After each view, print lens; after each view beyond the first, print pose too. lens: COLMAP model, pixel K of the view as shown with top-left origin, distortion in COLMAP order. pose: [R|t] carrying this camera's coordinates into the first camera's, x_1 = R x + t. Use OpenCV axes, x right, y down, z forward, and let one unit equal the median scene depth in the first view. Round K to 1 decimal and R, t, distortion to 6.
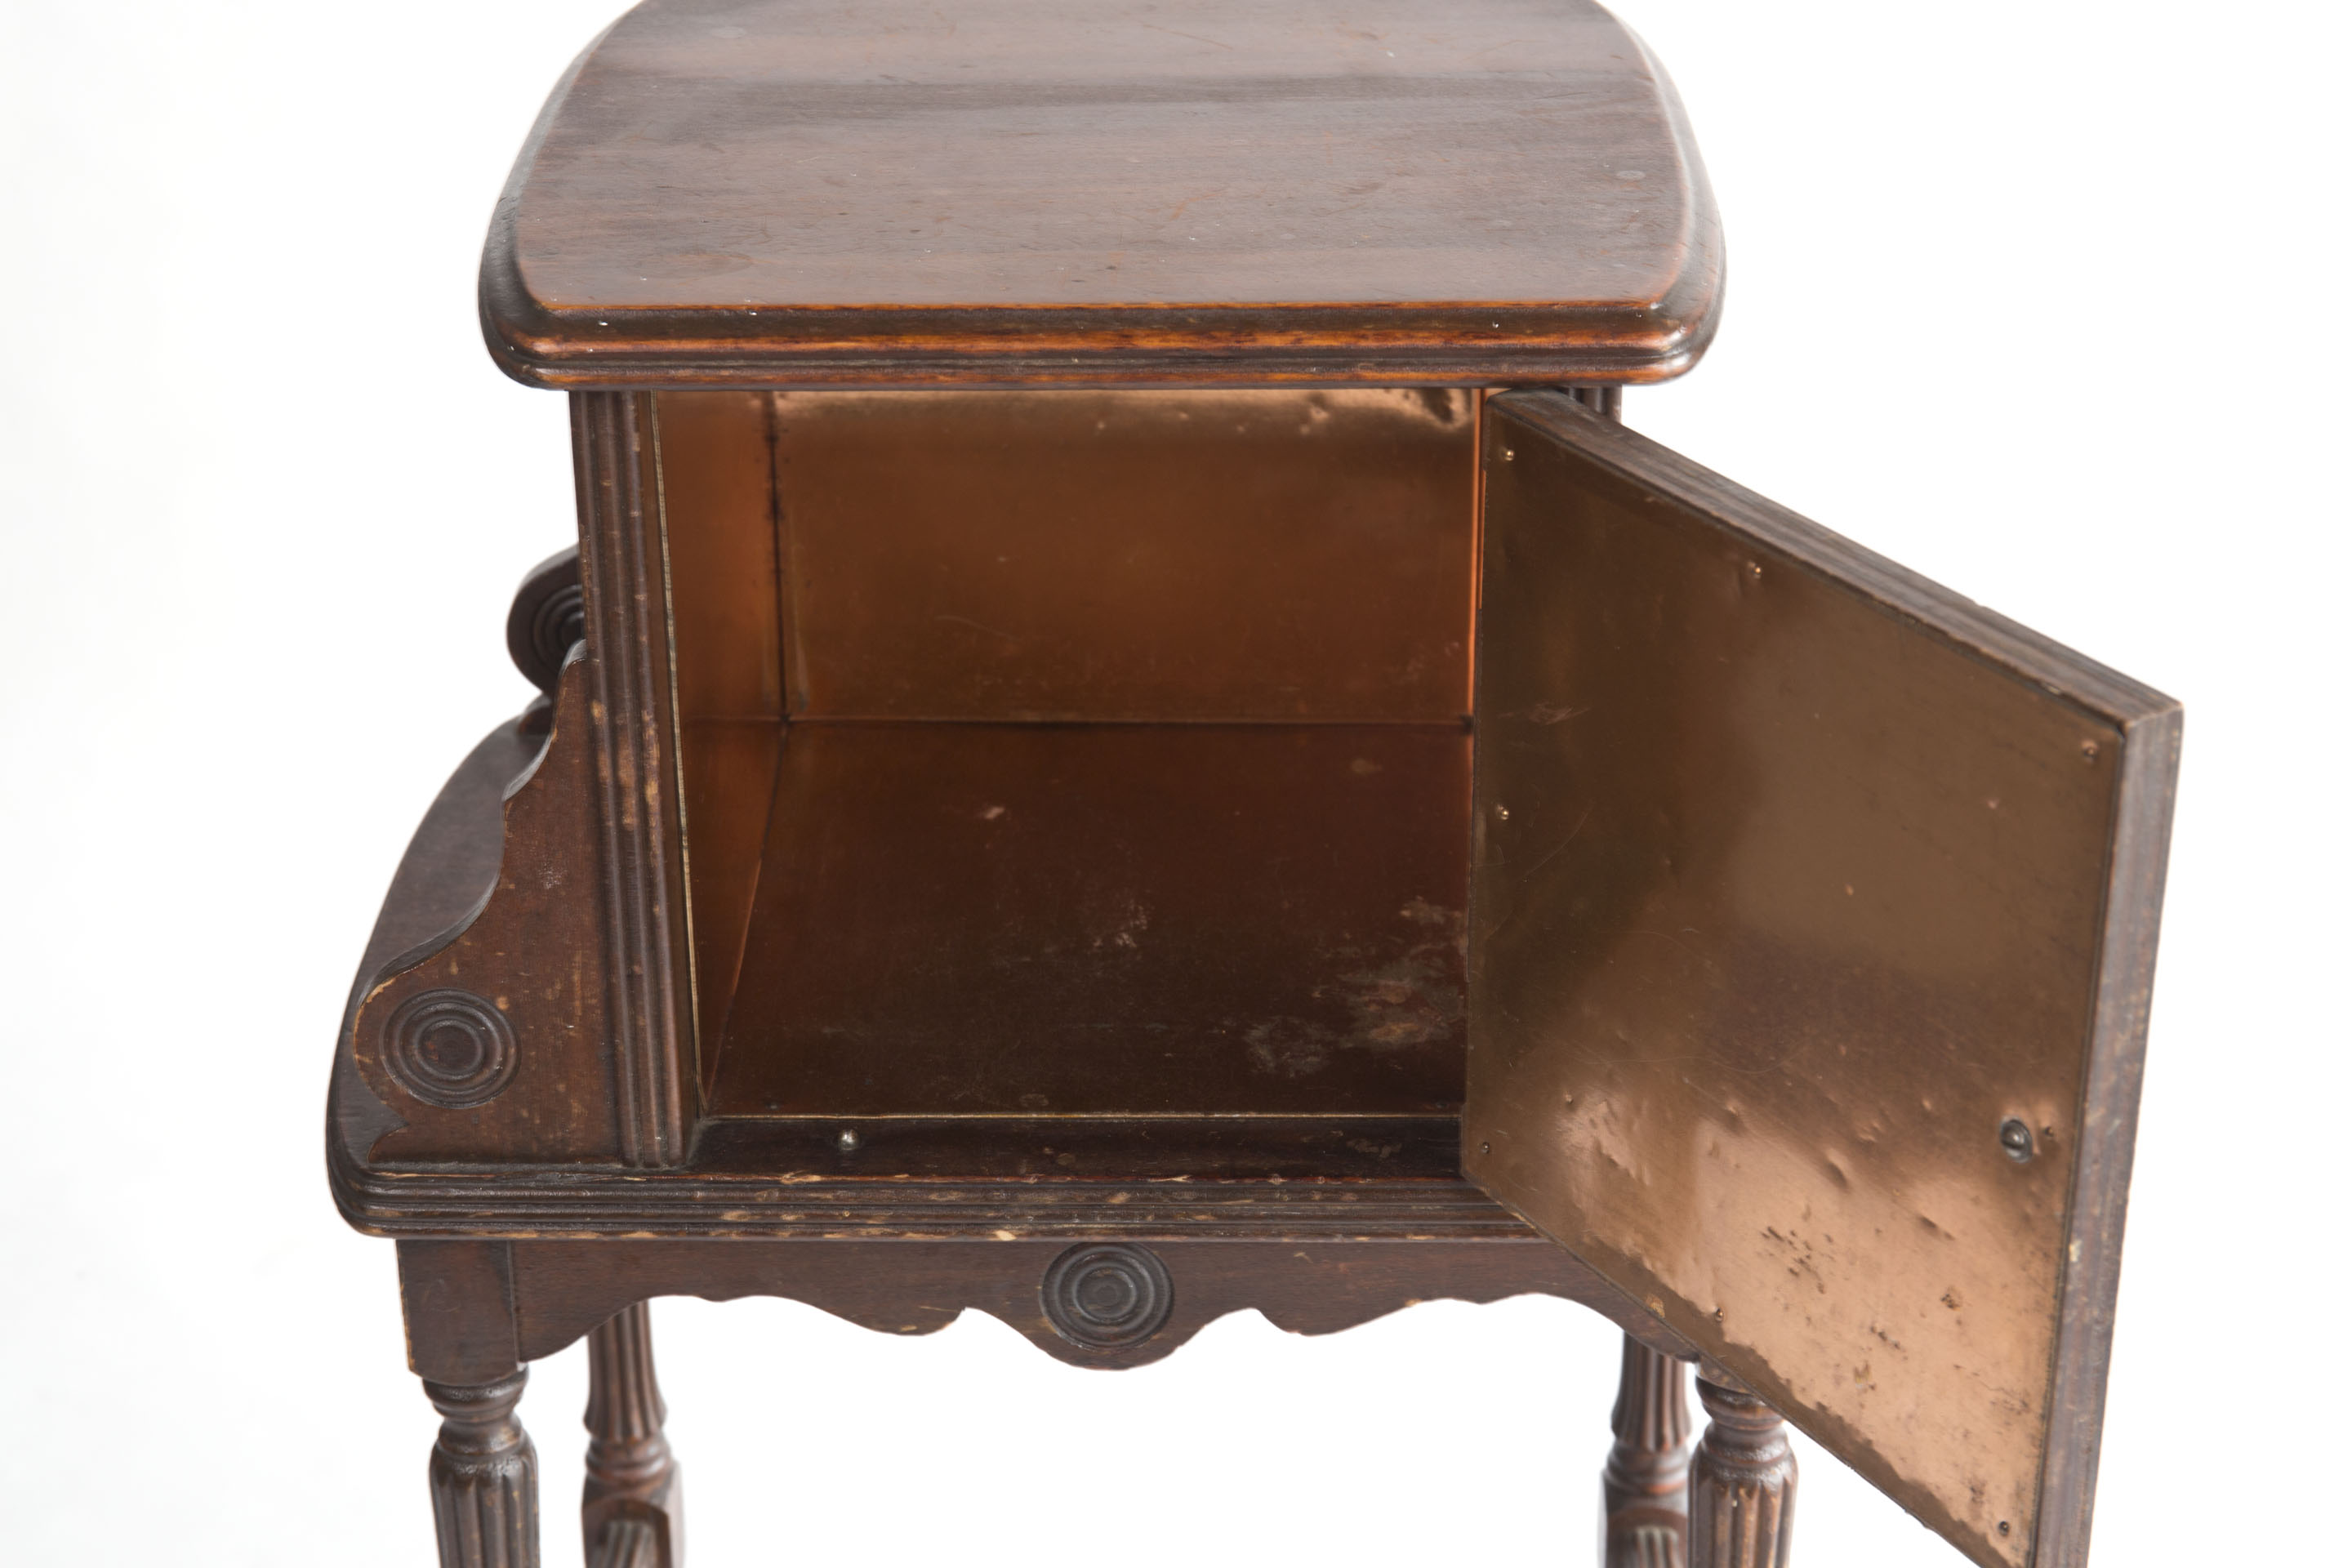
lens RADIAL K [[4060.7, 0, 1213.3], [0, 4060.7, 832.6], [0, 0, 1]] dist [0.025811, 0.000000]
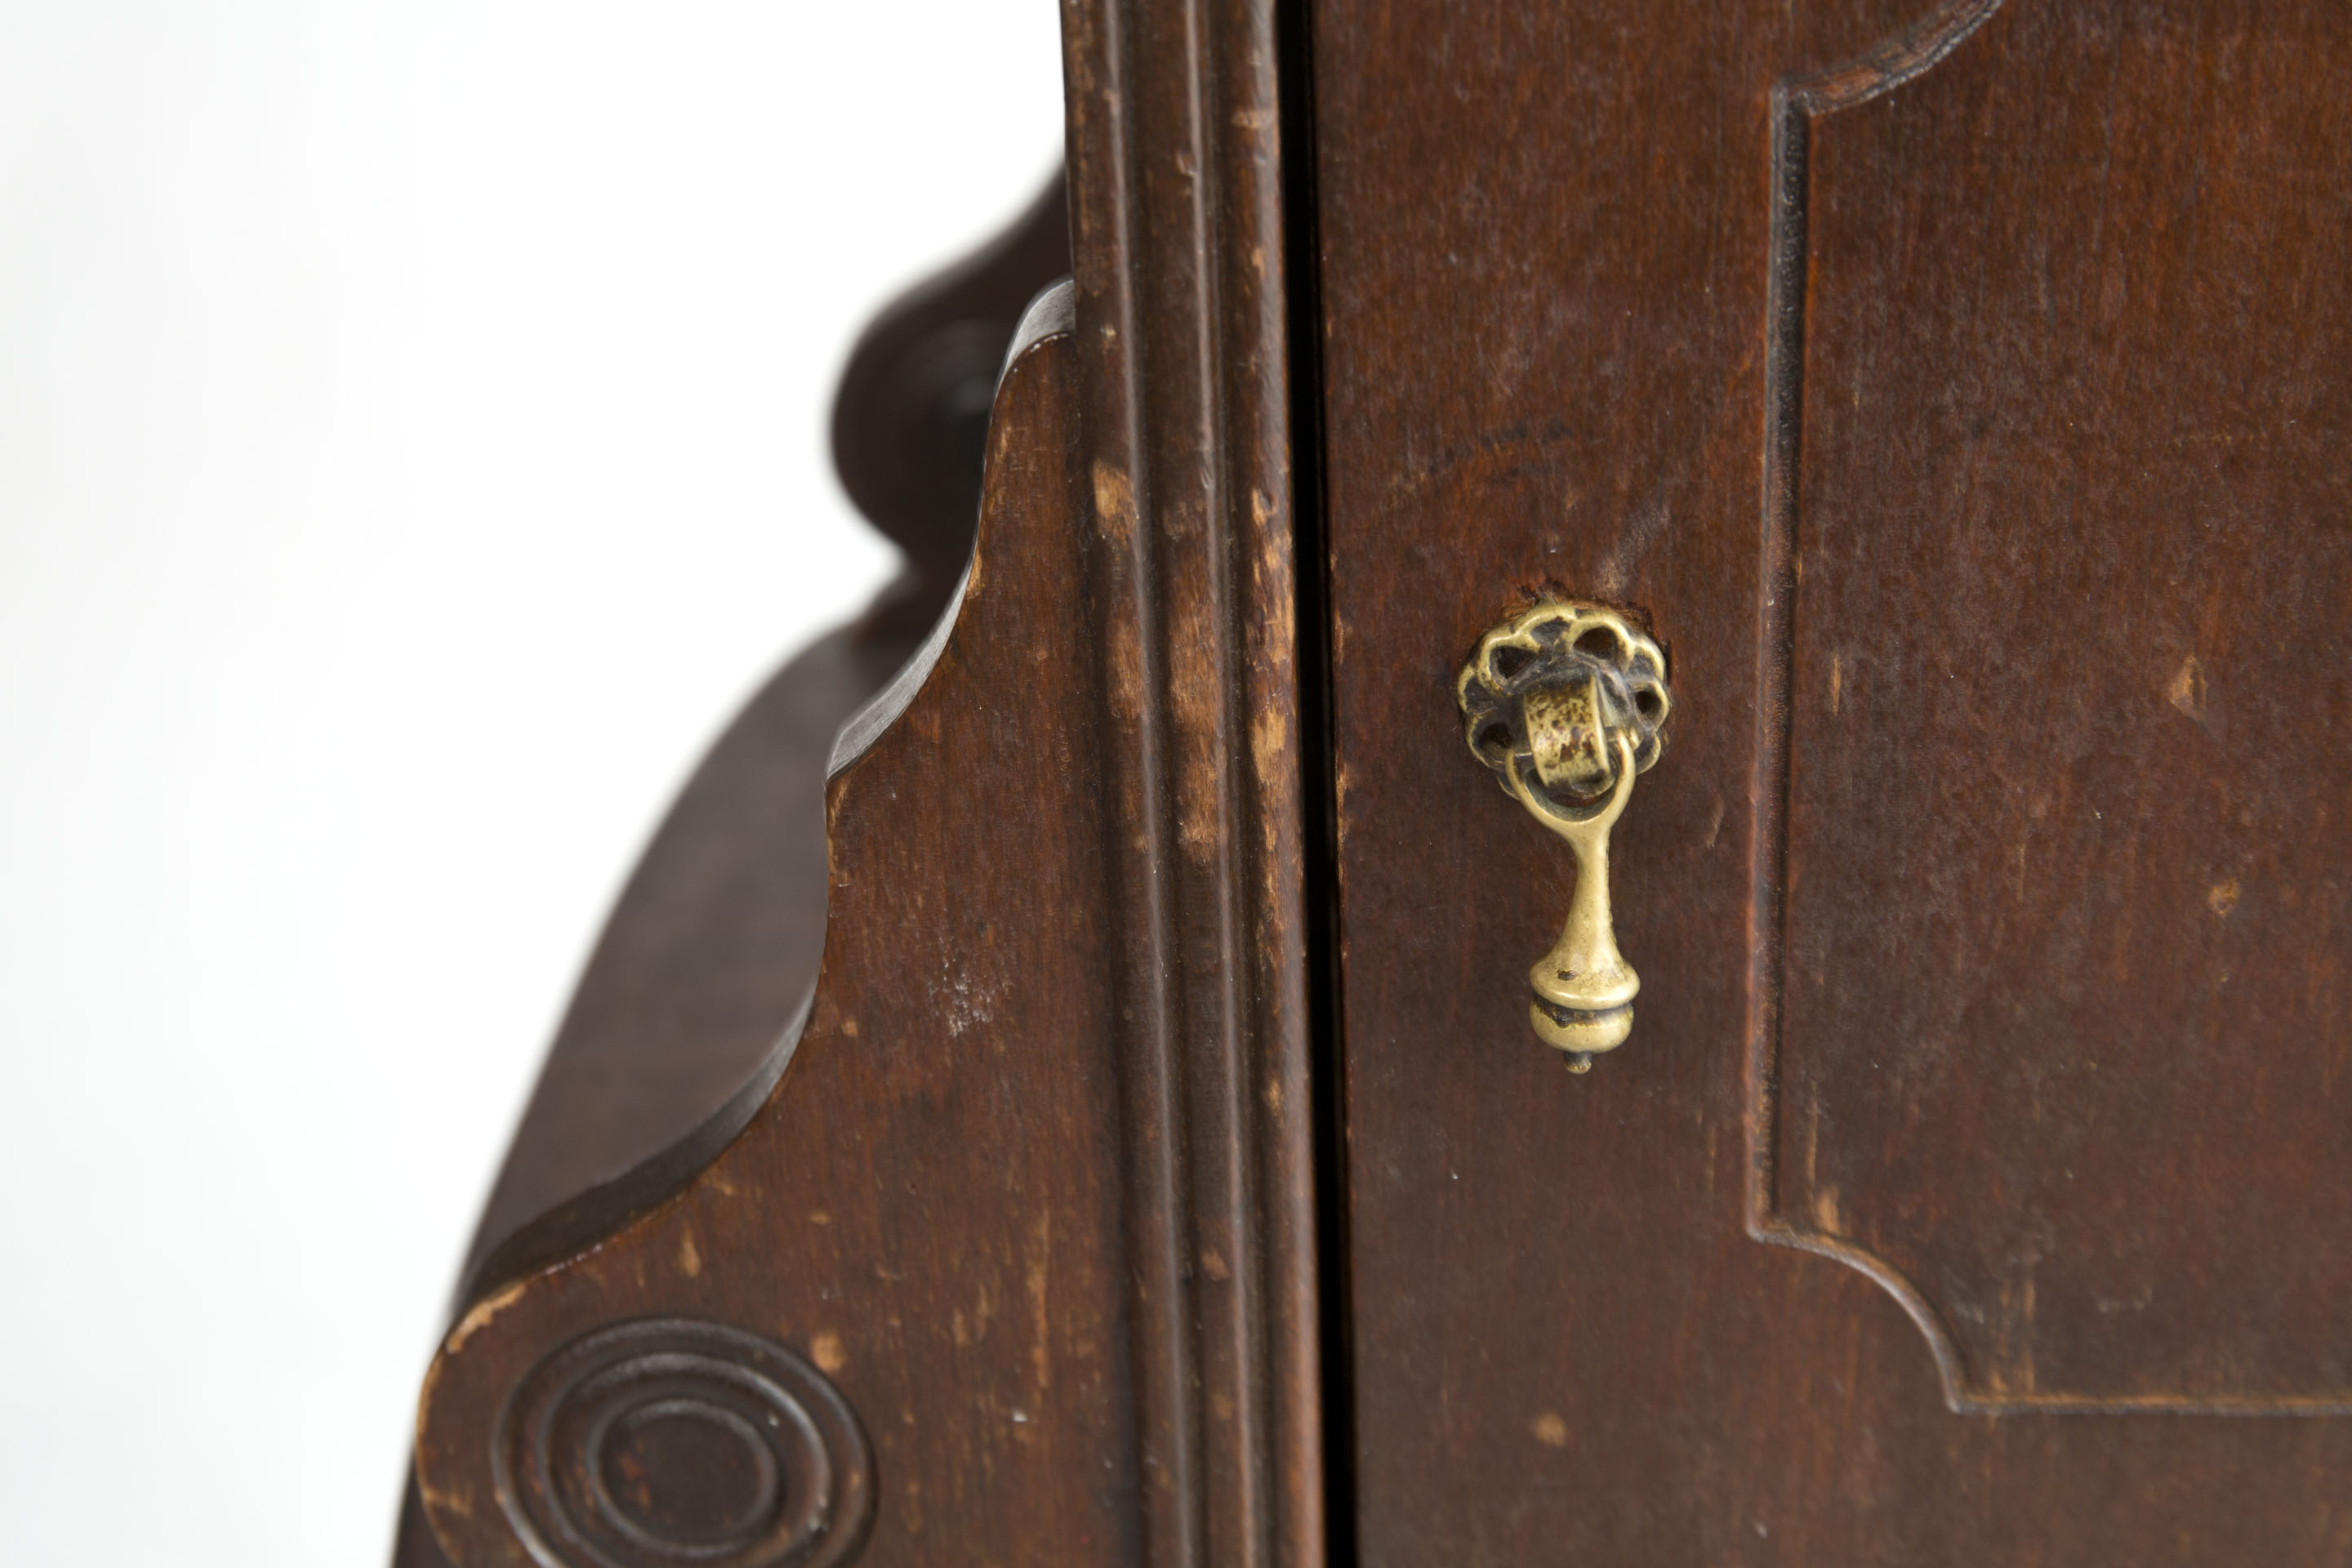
lens RADIAL K [[4060.7, 0, 1172.2], [0, 4060.7, 781.6], [0, 0, 1]] dist [0.025811, 0.000000]
pose [[0.996457, -0.012819, -0.083119, -0.116293], [0.012307, 0.999902, -0.006667, -0.004817], [0.083196, 0.005620, 0.996517, 0.657179]]
